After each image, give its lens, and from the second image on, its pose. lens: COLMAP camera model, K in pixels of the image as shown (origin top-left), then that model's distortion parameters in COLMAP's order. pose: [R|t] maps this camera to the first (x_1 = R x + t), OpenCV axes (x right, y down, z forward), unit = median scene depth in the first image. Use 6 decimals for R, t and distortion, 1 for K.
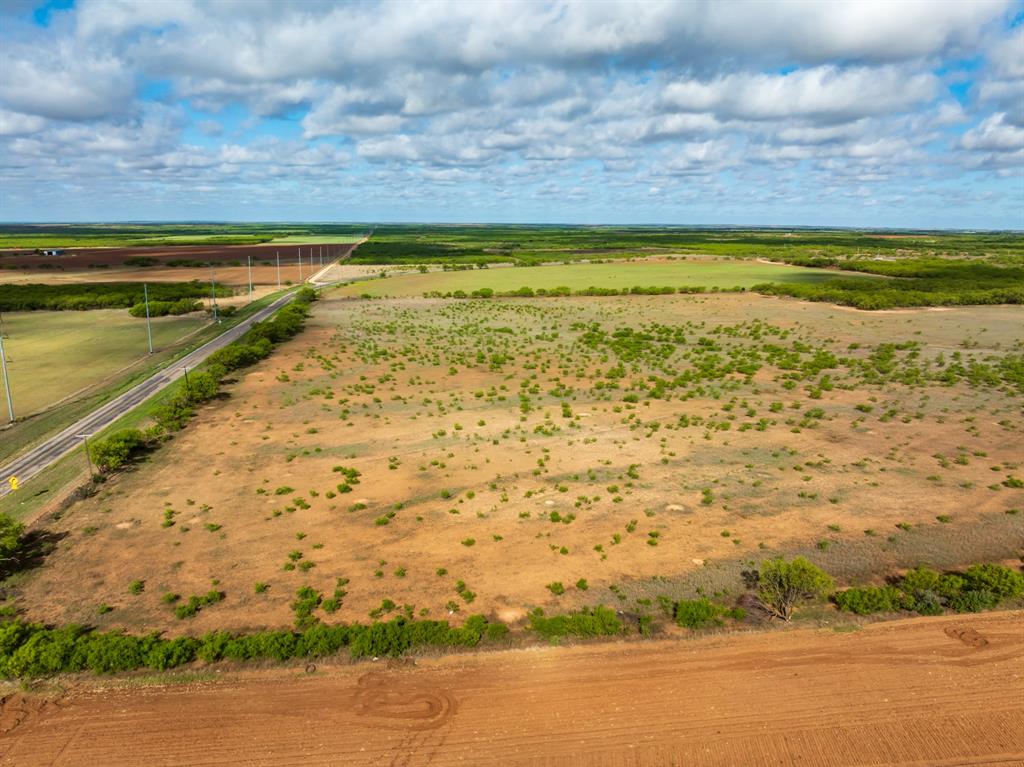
lens RADIAL K [[725.2, 0, 516.3], [0, 725.2, 383.4], [0, 0, 1]] dist [-0.042056, 0.002448]
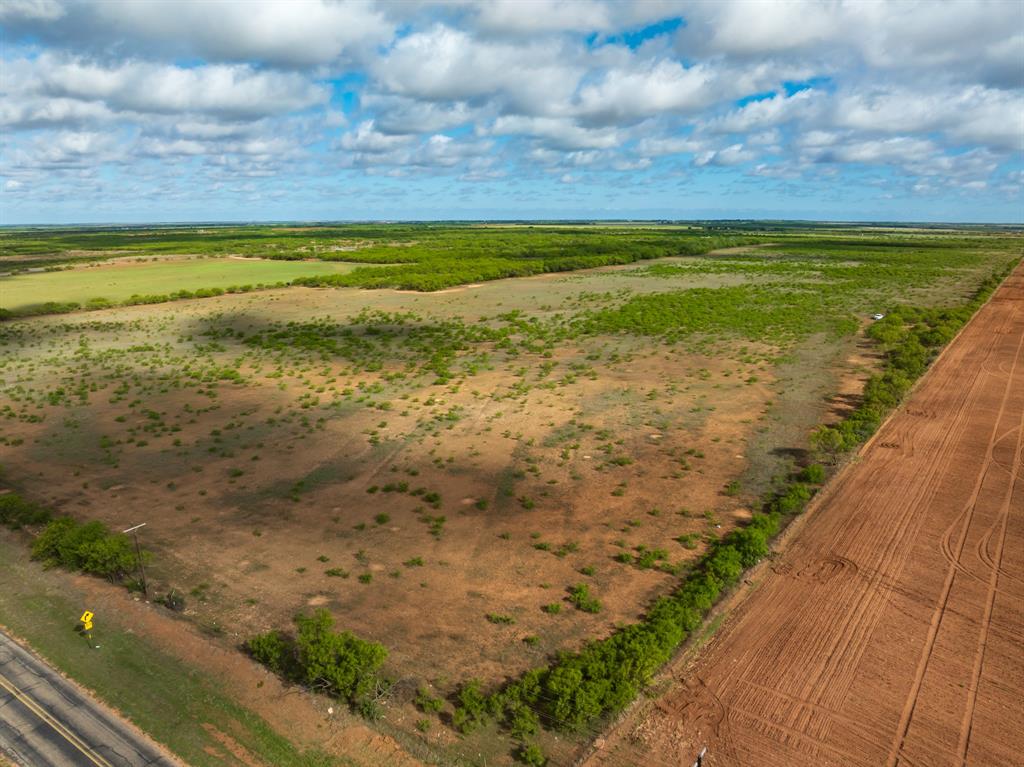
lens RADIAL K [[725.2, 0, 514.4], [0, 725.2, 384.5], [0, 0, 1]] dist [-0.042056, 0.002448]
pose [[0.699743, -0.170091, 0.693851, -0.201912], [0.164648, 0.983493, 0.075047, -0.014732], [-0.695162, 0.061727, 0.716198, 0.053904]]
